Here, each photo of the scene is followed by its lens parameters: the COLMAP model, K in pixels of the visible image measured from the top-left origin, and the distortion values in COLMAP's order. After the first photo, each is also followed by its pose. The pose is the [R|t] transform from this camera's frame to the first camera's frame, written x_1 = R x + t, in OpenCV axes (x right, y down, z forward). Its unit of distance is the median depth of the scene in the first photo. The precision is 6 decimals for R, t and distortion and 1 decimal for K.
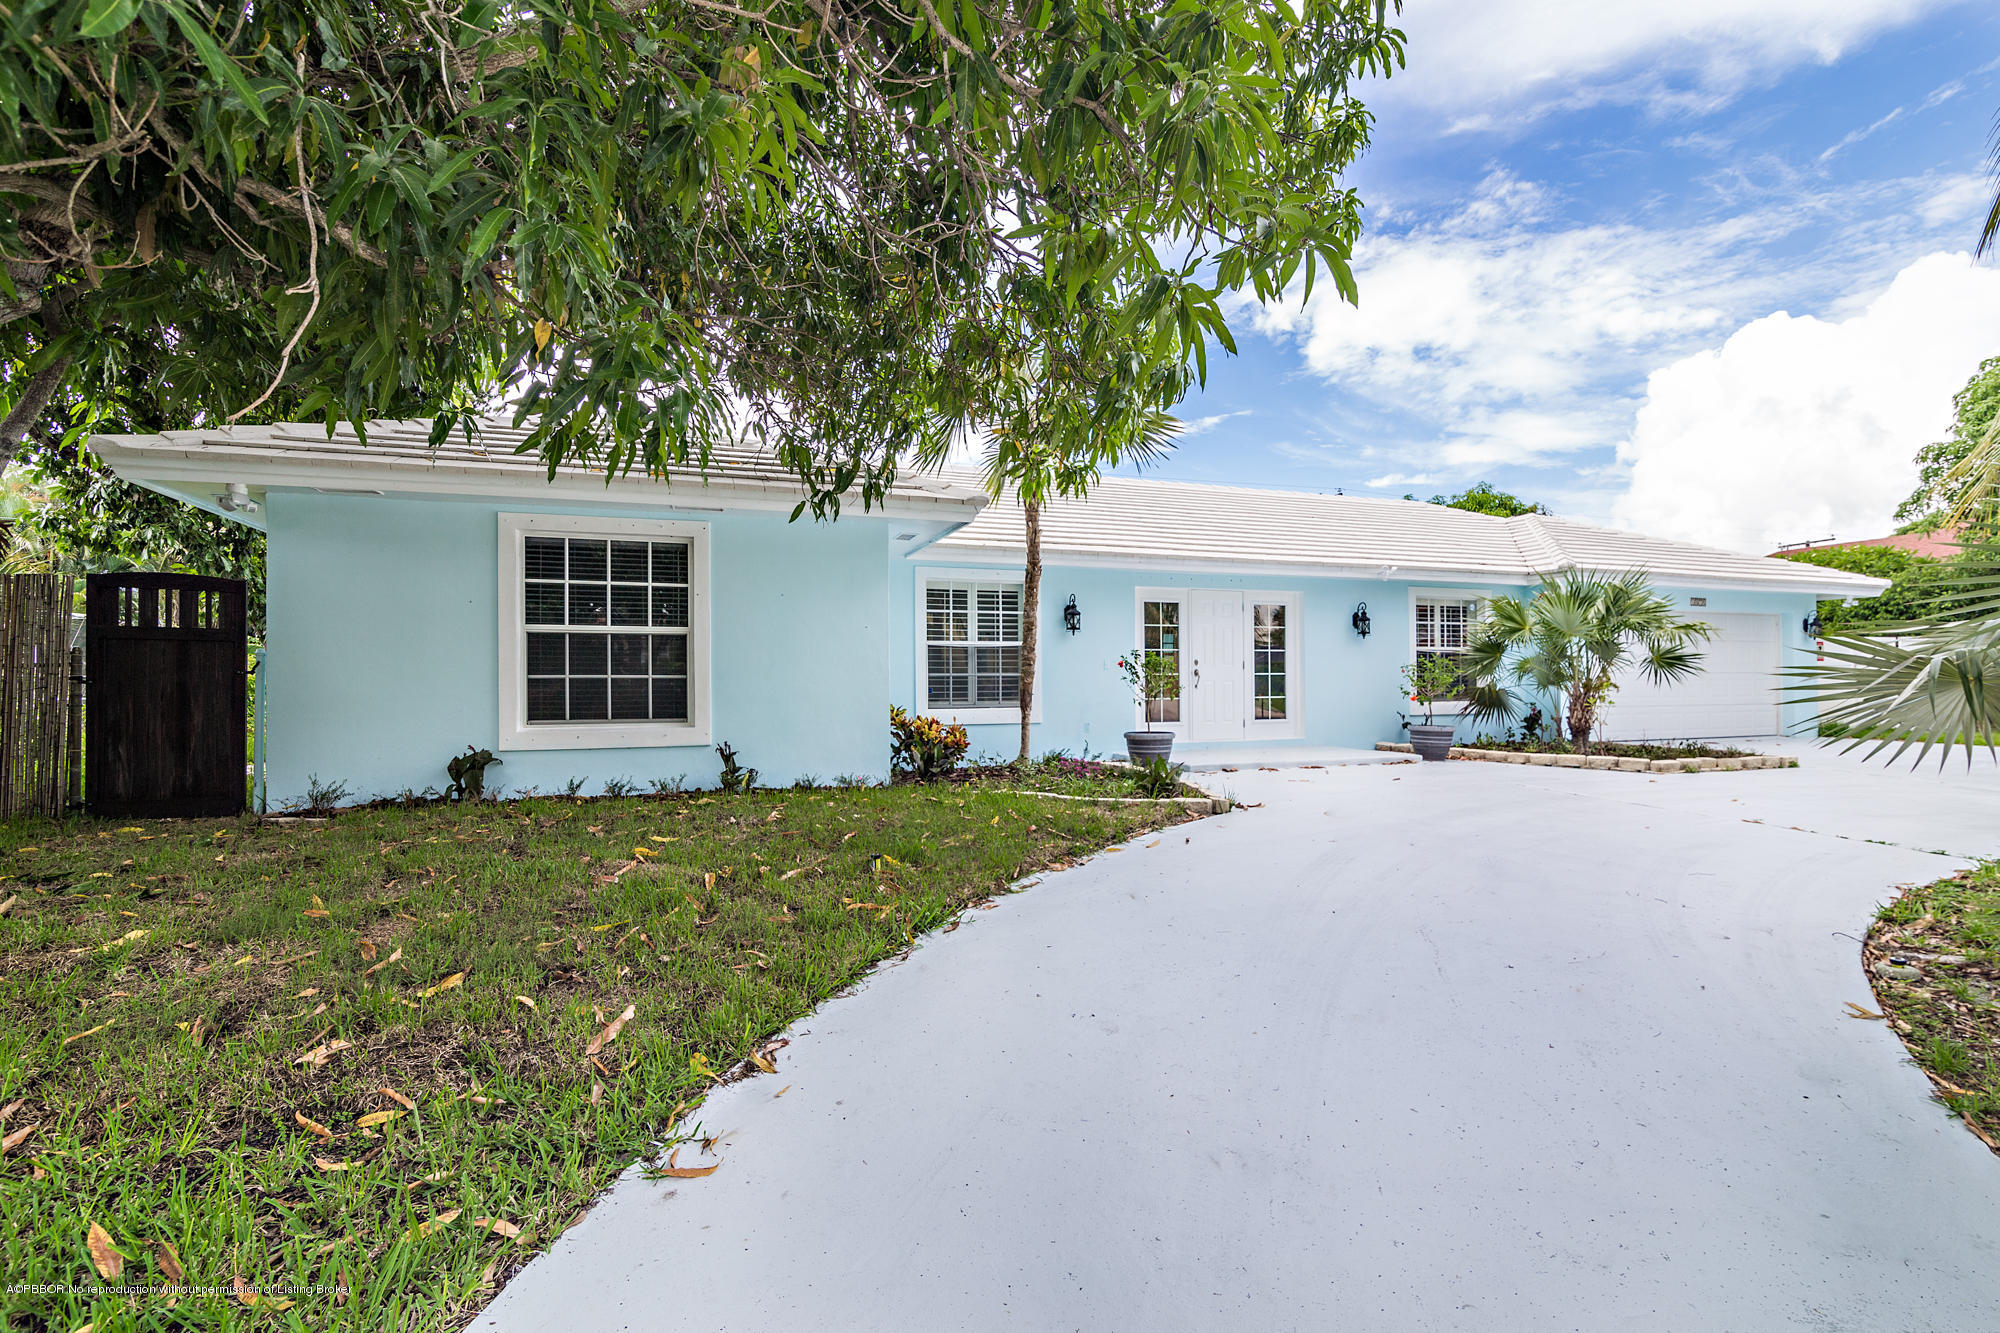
lens RADIAL K [[942.6, 0, 1013.0], [0, 942.6, 668.5], [0, 0, 1]] dist [-0.010867, 0.005570]
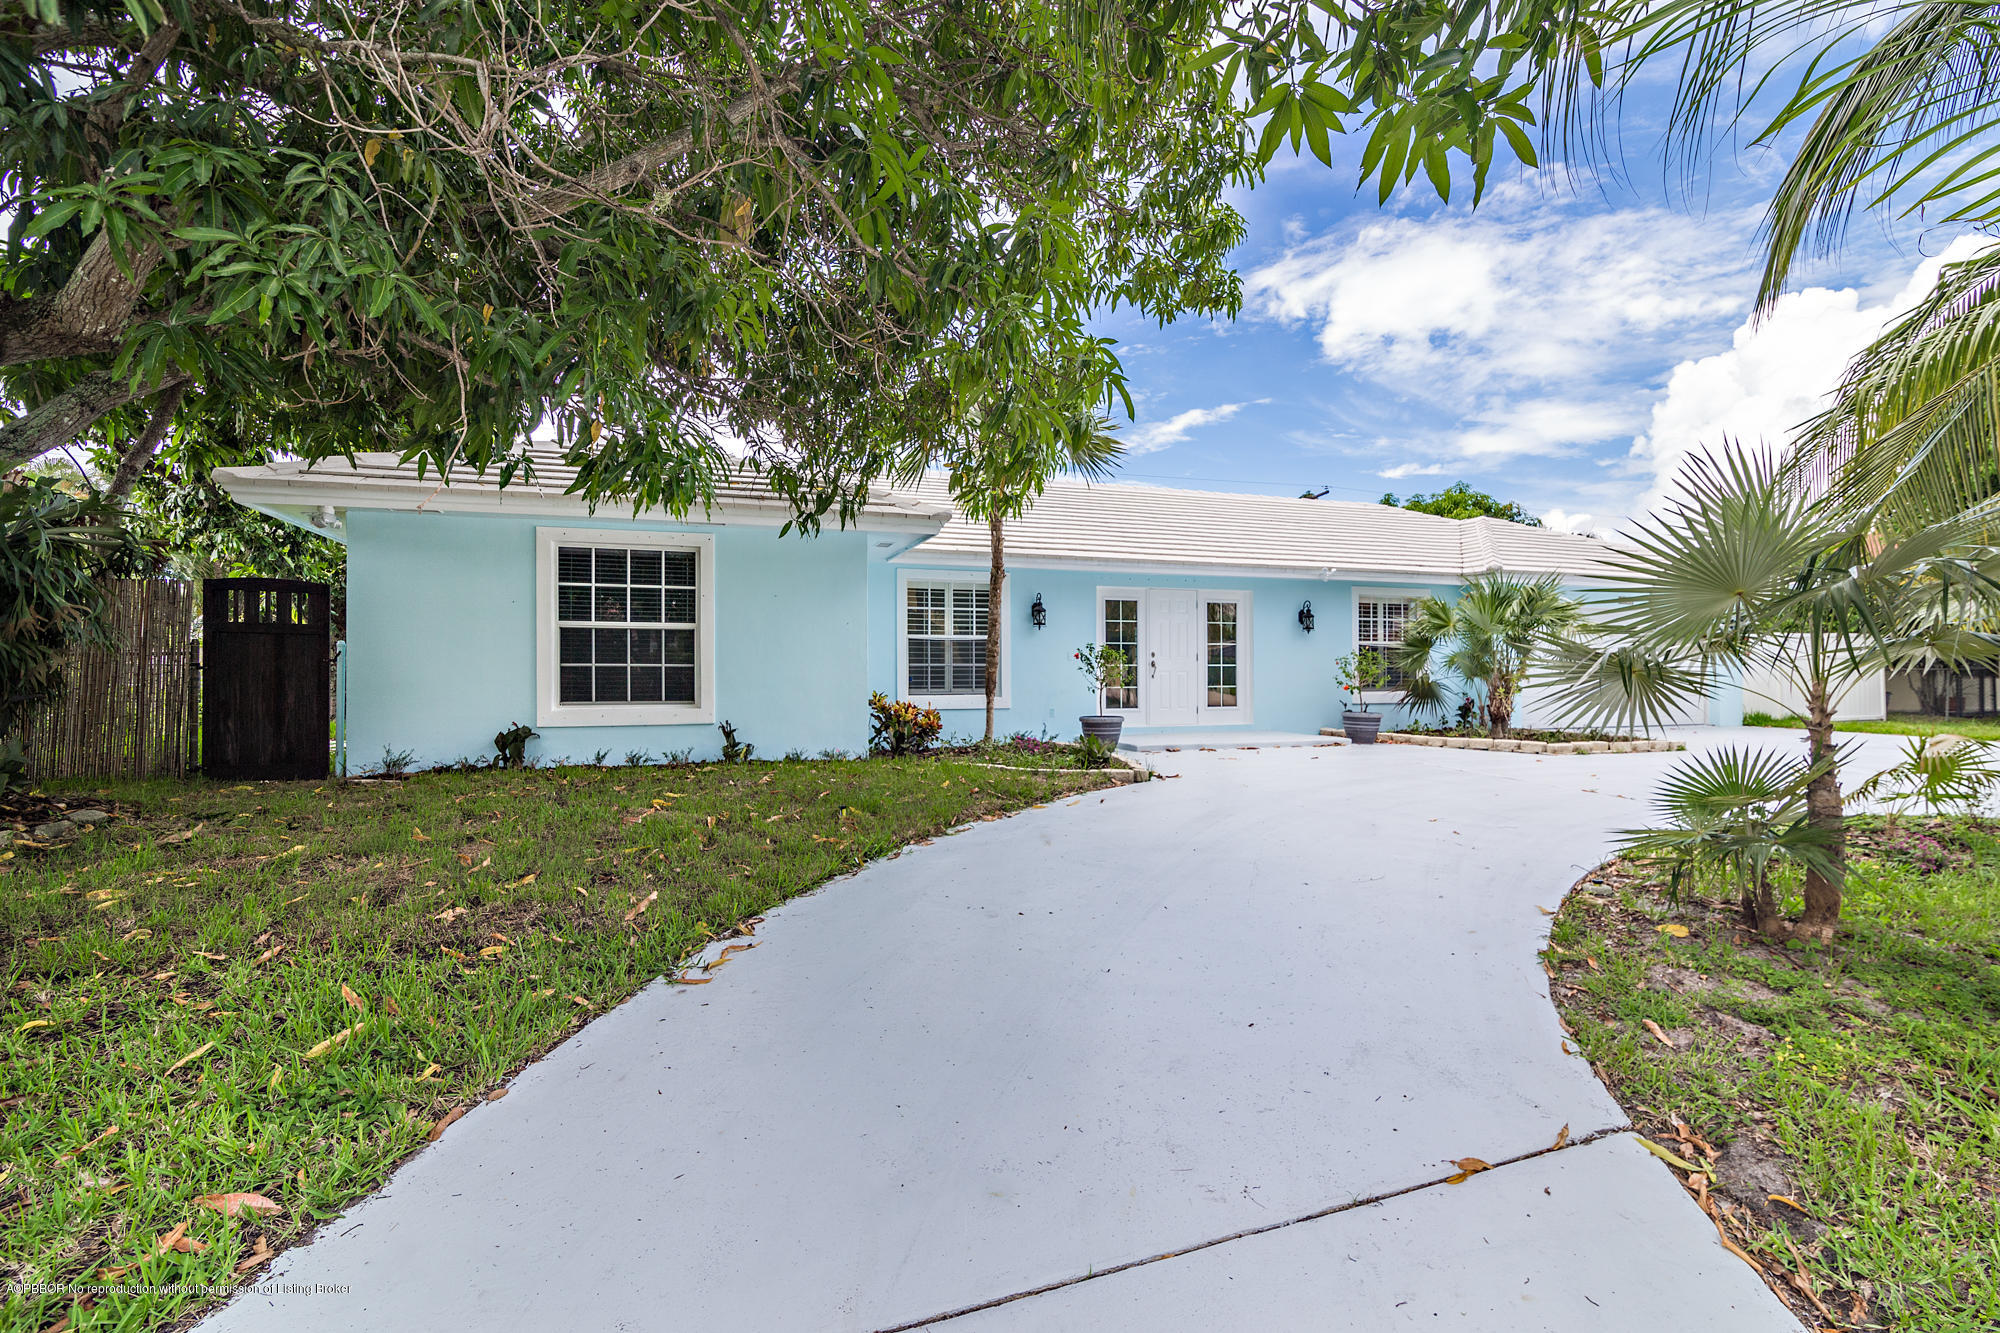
lens RADIAL K [[942.6, 0, 1013.1], [0, 942.6, 666.8], [0, 0, 1]] dist [-0.010867, 0.005570]
pose [[0.999961, 0.004050, -0.007874, 0.047683], [-0.003989, 0.999963, 0.007677, -0.000185], [0.007905, -0.007645, 0.999940, -0.135527]]
